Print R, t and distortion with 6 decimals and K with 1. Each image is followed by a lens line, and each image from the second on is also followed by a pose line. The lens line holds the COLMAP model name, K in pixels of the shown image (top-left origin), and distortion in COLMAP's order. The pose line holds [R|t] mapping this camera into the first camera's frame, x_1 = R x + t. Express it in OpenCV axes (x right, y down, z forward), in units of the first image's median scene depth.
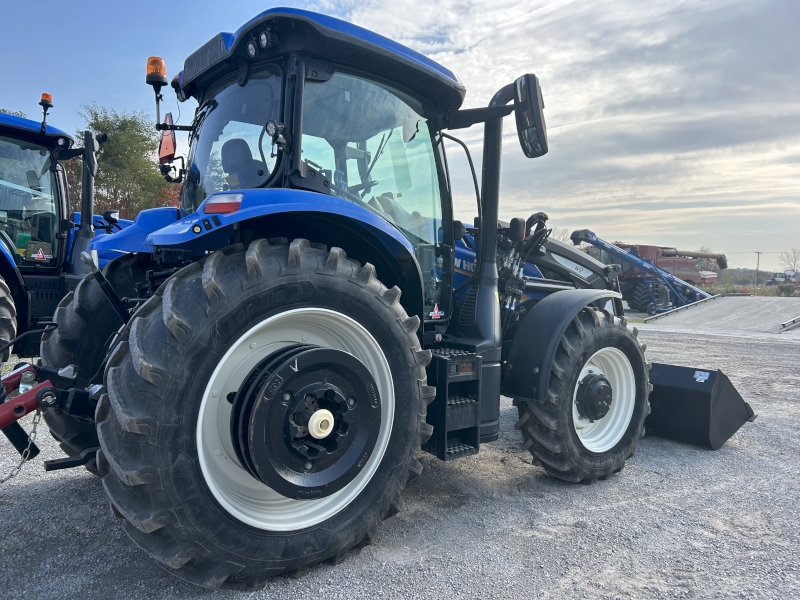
lens RADIAL K [[607.8, 0, 398.1], [0, 607.8, 294.7], [0, 0, 1]] dist [0.020915, -0.030235]
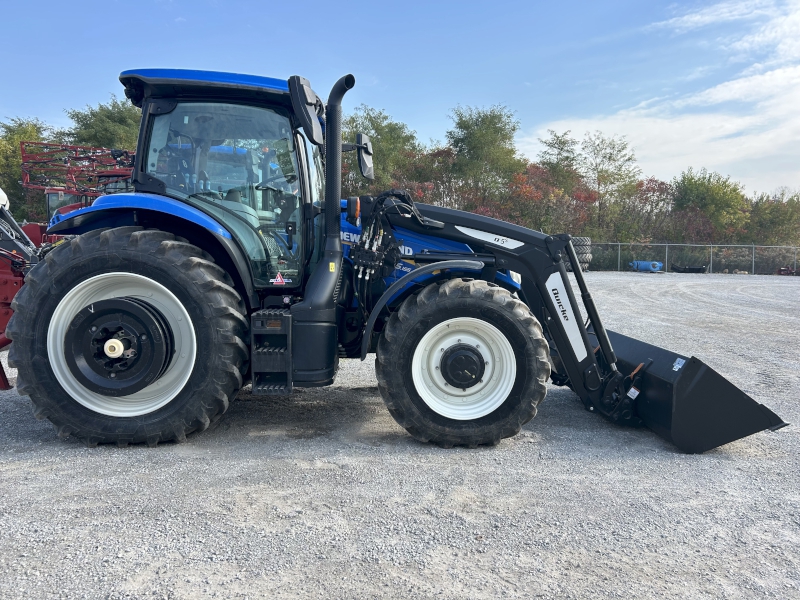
lens RADIAL K [[607.8, 0, 402.0], [0, 607.8, 302.1], [0, 0, 1]] dist [0.020915, -0.030235]
pose [[0.802091, 0.030047, -0.596445, 1.176784], [-0.003824, 0.998971, 0.045183, 0.021415], [0.597189, -0.033960, 0.801381, 0.181419]]
